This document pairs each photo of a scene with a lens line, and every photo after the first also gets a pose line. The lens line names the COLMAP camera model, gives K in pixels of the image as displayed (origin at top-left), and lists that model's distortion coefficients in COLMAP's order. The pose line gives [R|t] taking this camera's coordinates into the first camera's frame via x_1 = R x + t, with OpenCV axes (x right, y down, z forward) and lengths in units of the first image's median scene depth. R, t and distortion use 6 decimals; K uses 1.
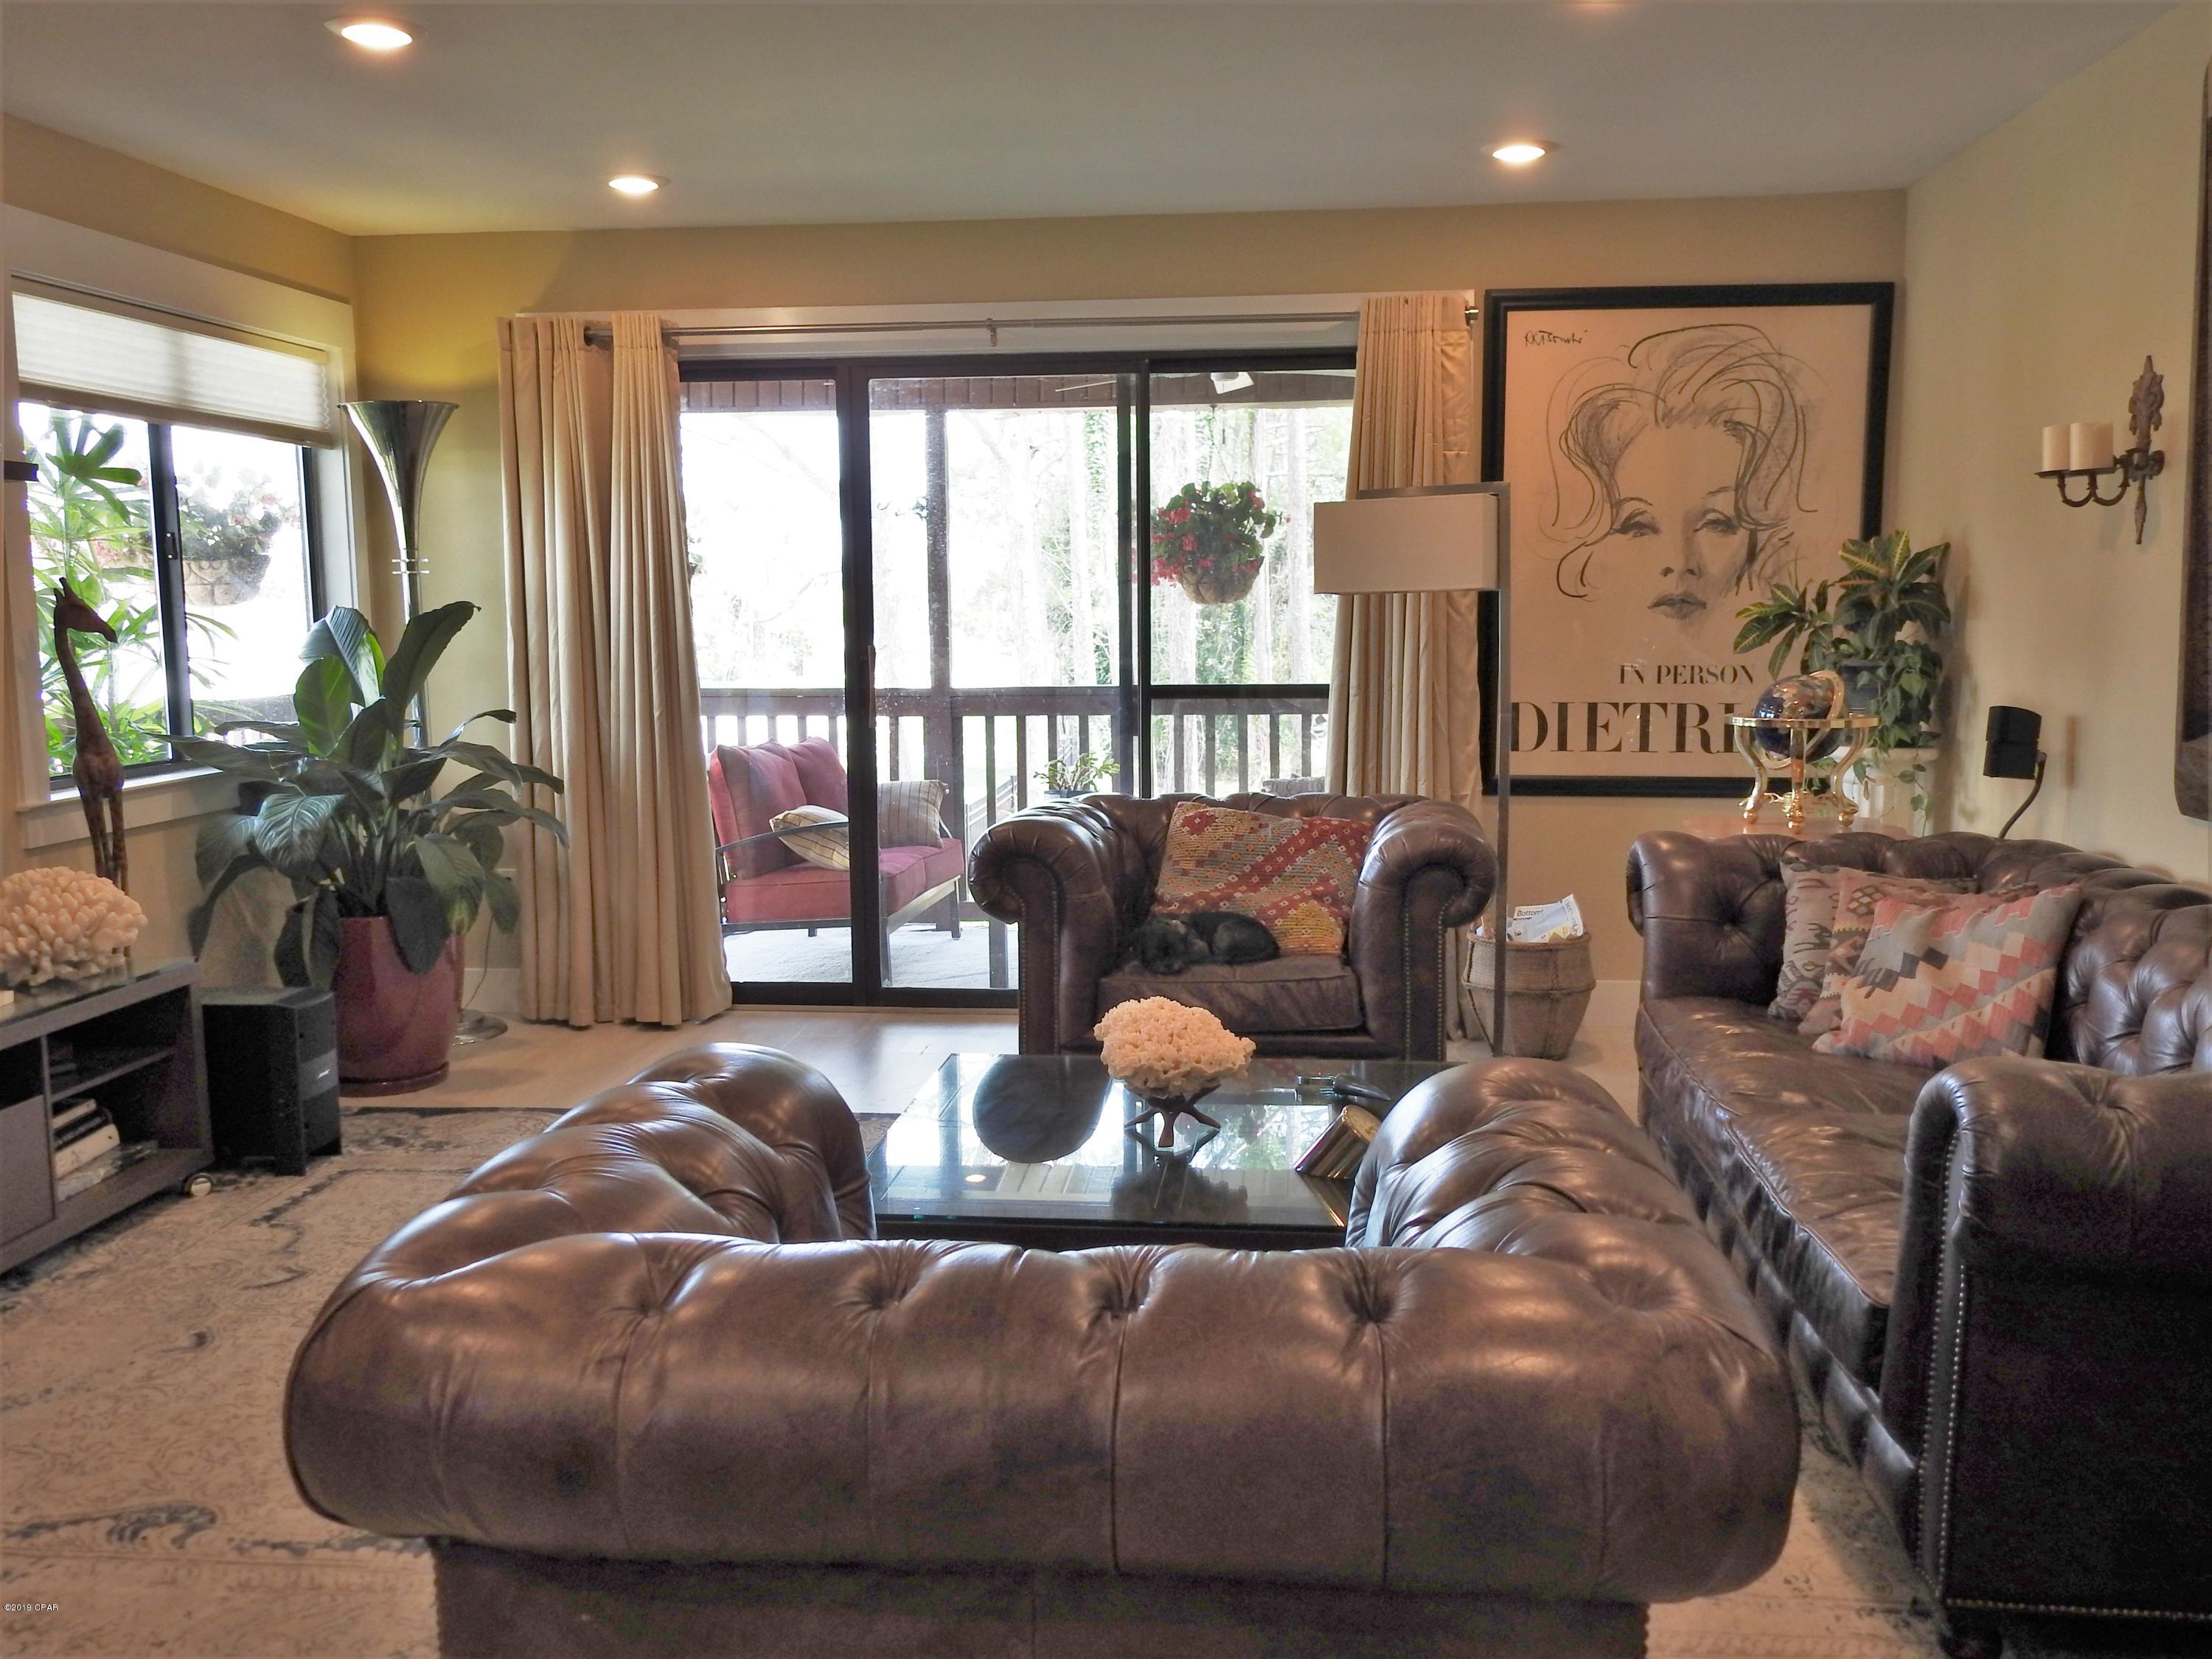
lens RADIAL K [[1969.5, 0, 1106.0], [0, 1969.5, 829.5], [0, 0, 1]] dist [0.016699, 0.001163]
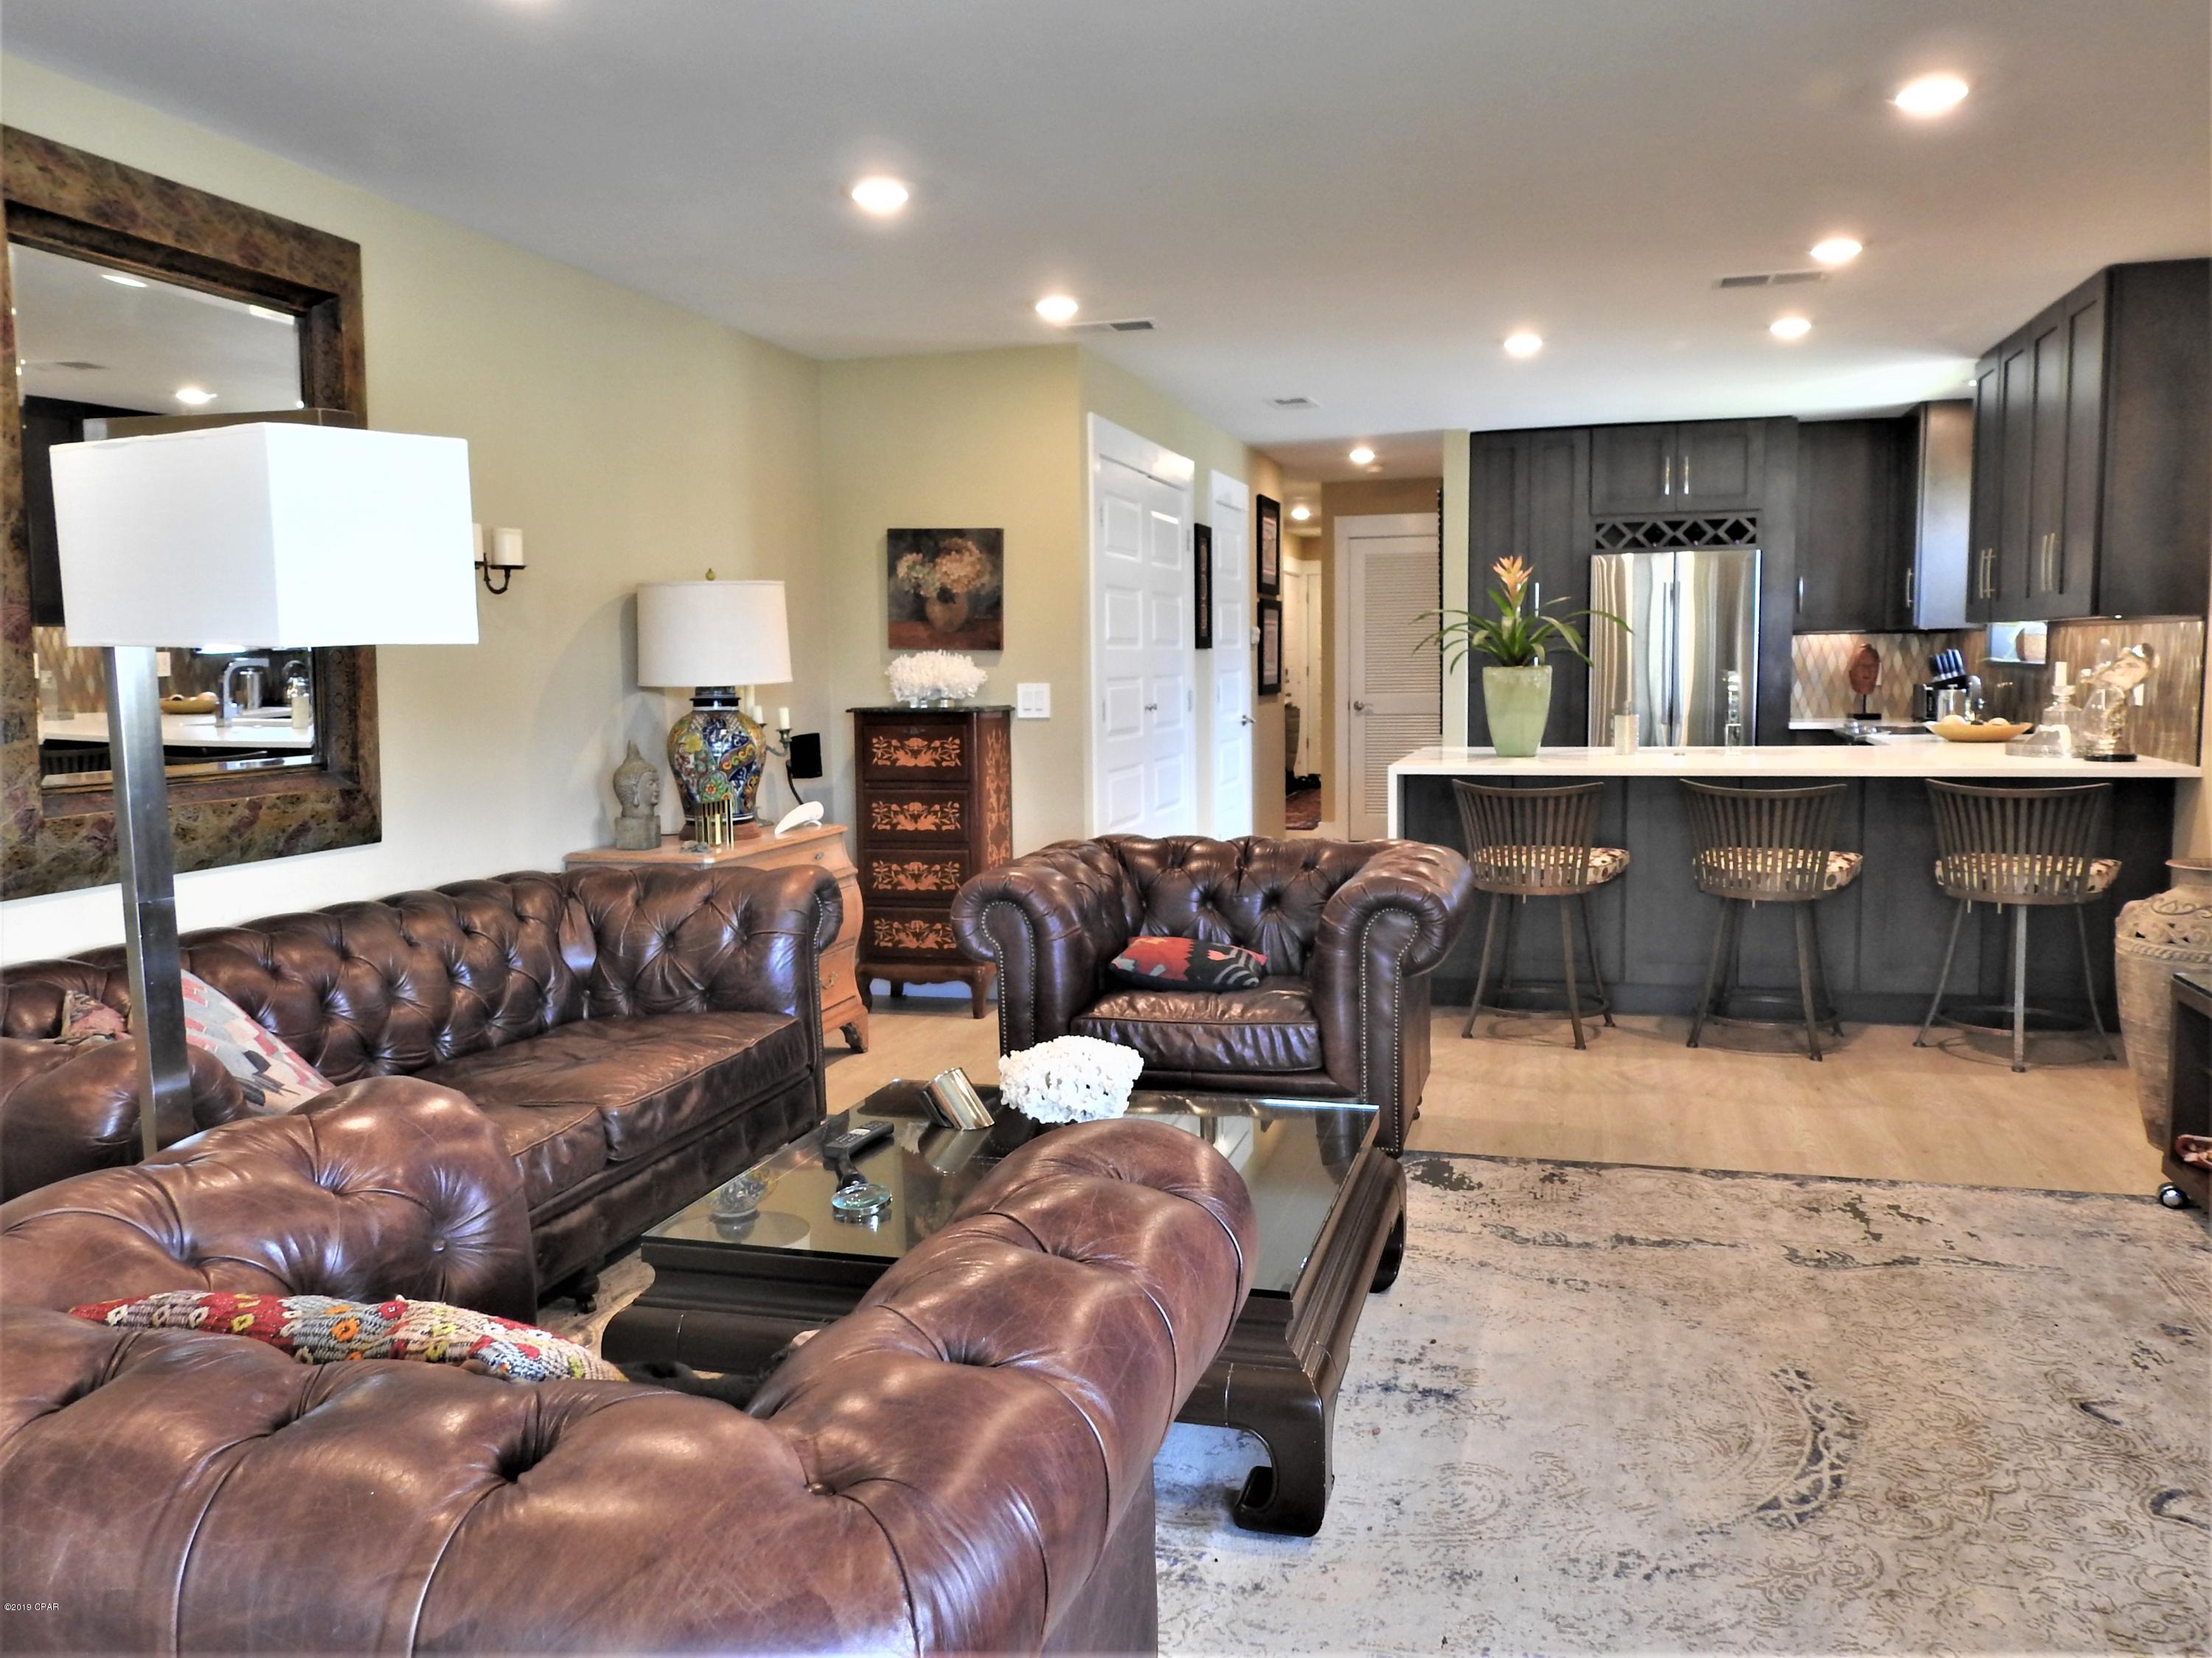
lens RADIAL K [[1708.9, 0, 1106.0], [0, 1708.9, 829.0], [0, 0, 1]] dist [-0.001239, 0.002740]
pose [[-0.986383, 0.009827, 0.164169, -0.083553], [0.045160, 0.976027, 0.212913, -0.128420], [-0.158142, 0.217428, -0.963180, 1.126977]]
